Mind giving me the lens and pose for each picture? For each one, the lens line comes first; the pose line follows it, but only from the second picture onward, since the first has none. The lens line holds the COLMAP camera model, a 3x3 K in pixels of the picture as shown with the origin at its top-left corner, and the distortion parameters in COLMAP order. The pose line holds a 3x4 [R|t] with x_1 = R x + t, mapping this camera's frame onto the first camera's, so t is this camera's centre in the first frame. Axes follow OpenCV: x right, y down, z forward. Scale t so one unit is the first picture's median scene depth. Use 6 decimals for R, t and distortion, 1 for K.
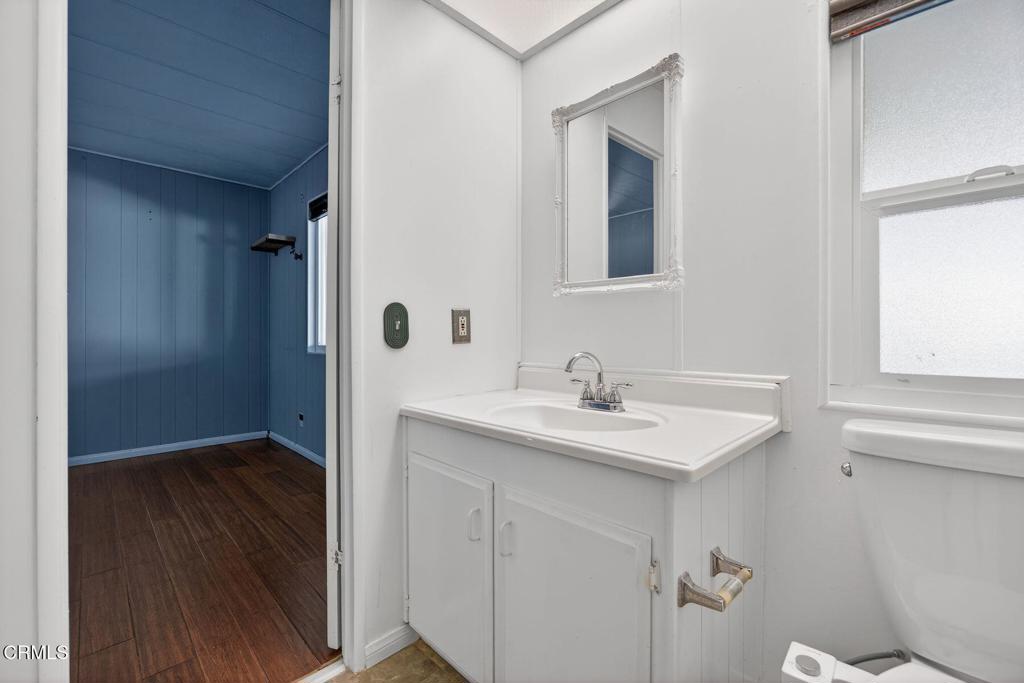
lens RADIAL K [[426.9, 0, 514.5], [0, 426.9, 335.4], [0, 0, 1]] dist [-0.000037, 0.000244]
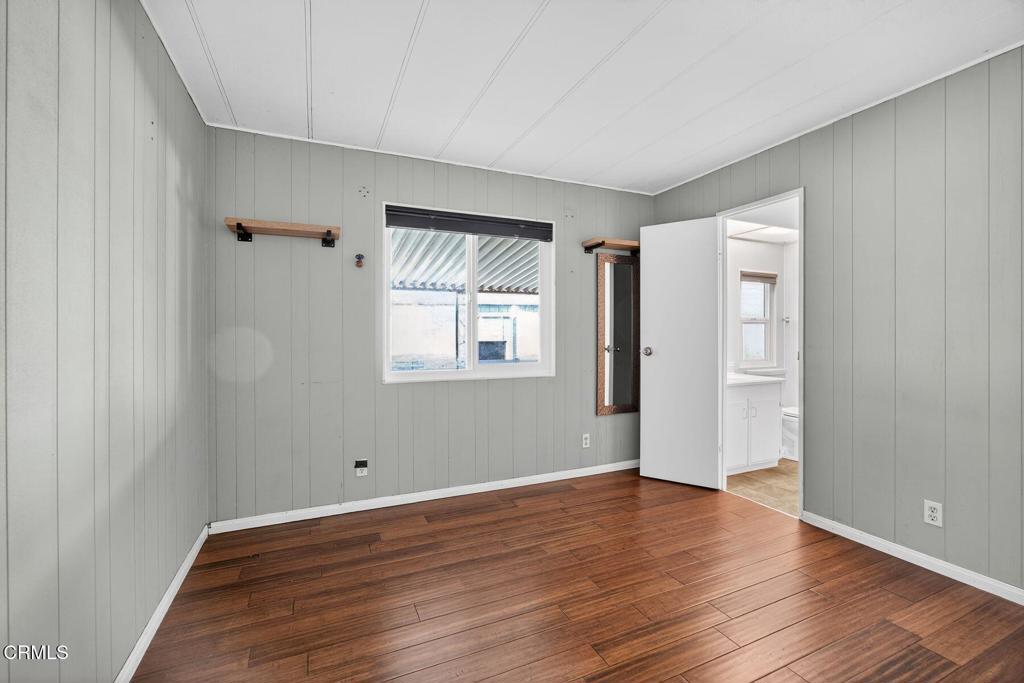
lens RADIAL K [[426.9, 0, 515.3], [0, 426.9, 341.5], [0, 0, 1]] dist [-0.000037, 0.000244]
pose [[0.356790, -0.002258, 0.934182, -1.791347], [0.006888, 0.999976, -0.000214, -0.051673], [-0.934159, 0.006511, 0.356797, 0.717156]]
